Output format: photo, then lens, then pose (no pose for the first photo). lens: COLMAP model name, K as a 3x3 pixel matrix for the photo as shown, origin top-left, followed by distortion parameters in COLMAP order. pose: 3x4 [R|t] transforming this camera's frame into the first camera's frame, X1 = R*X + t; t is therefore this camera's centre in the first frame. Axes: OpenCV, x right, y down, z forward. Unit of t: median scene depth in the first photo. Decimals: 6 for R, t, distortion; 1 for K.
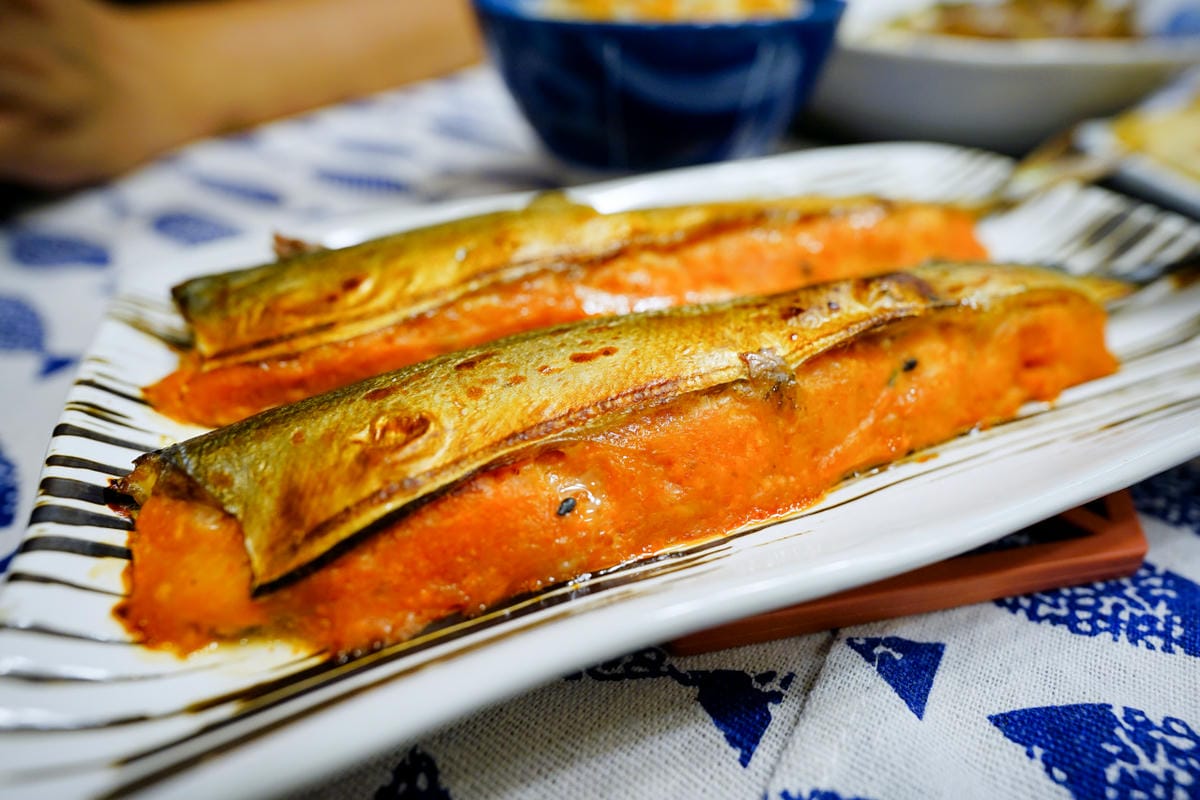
lens RADIAL K [[740.0, 0, 584.2], [0, 740.0, 383.2], [0, 0, 1]] dist [-0.019126, 0.031474]
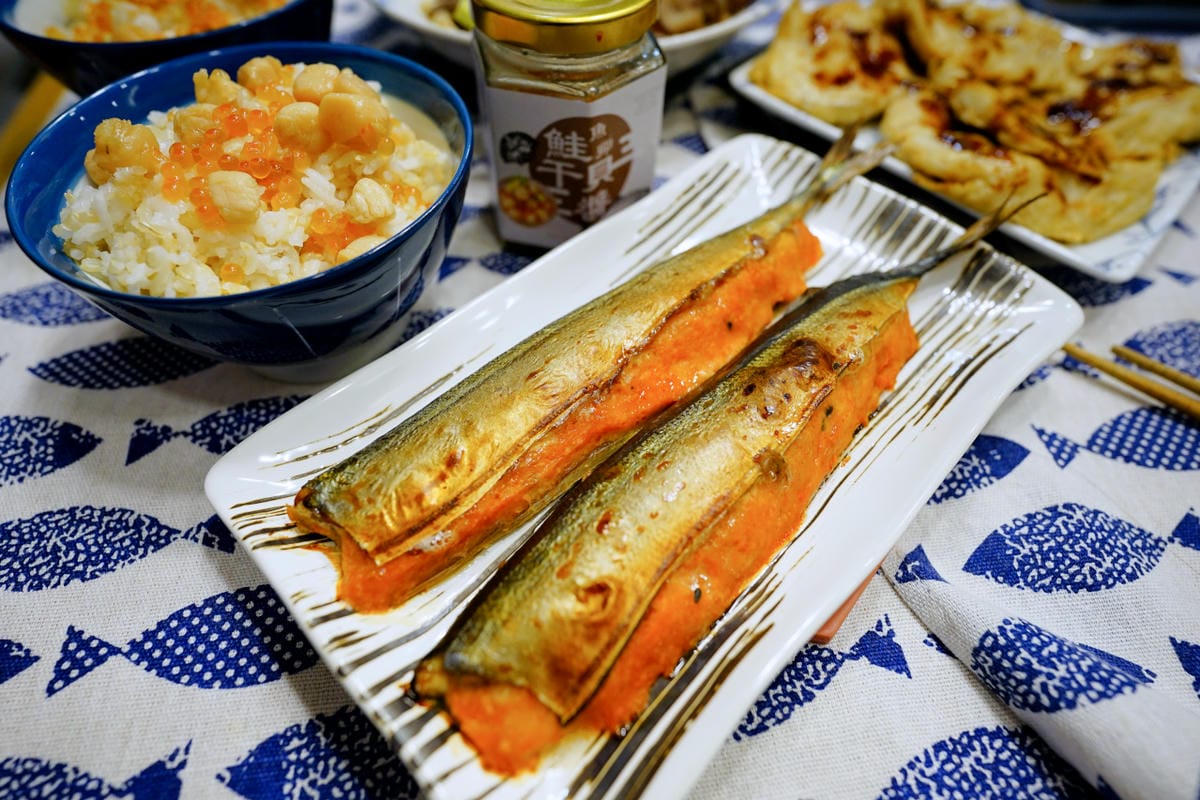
lens RADIAL K [[740.0, 0, 584.2], [0, 740.0, 383.2], [0, 0, 1]] dist [-0.019126, 0.031474]
pose [[0.915901, -0.311294, 0.253418, -0.515444], [0.226033, 0.921692, 0.315266, -0.834448], [-0.331713, -0.231472, 0.914542, -0.326696]]
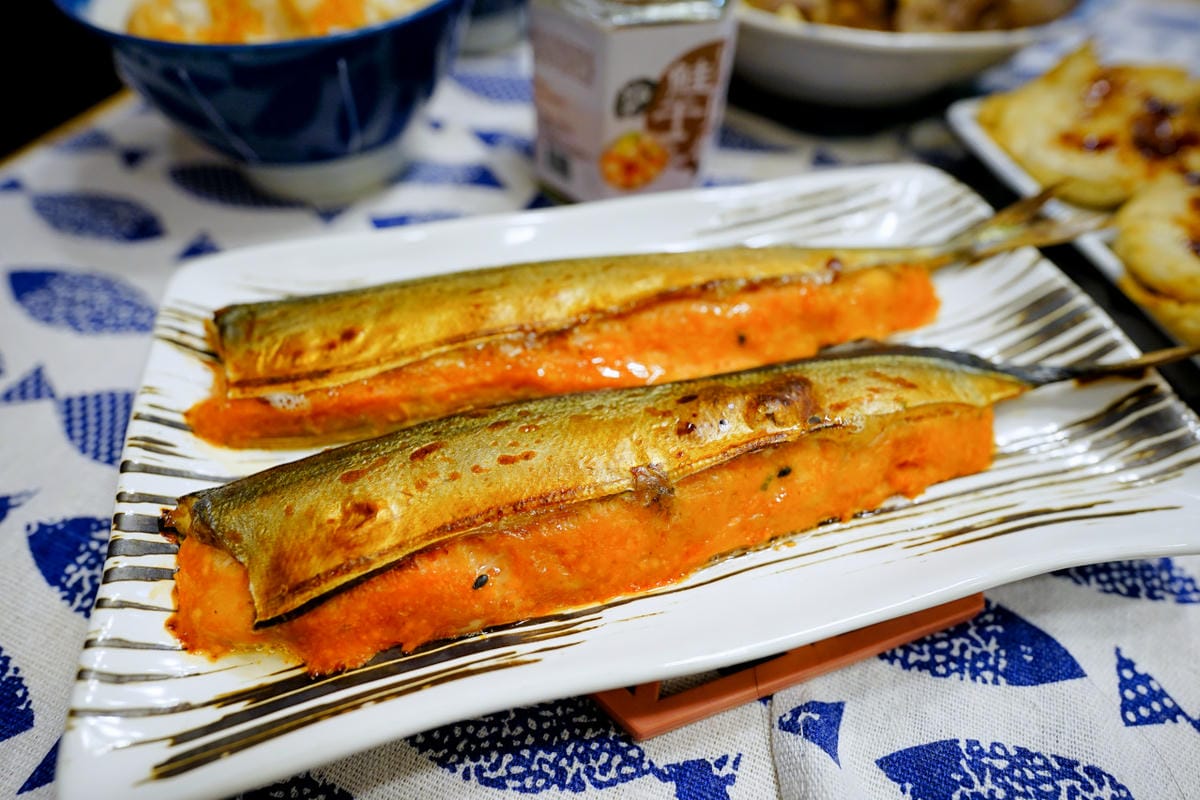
lens RADIAL K [[740.0, 0, 584.2], [0, 740.0, 383.2], [0, 0, 1]] dist [-0.019126, 0.031474]
pose [[0.992407, 0.098891, -0.073133, 0.222092], [-0.079350, 0.969082, 0.233633, -0.500126], [0.093976, -0.226056, 0.969571, -0.208461]]
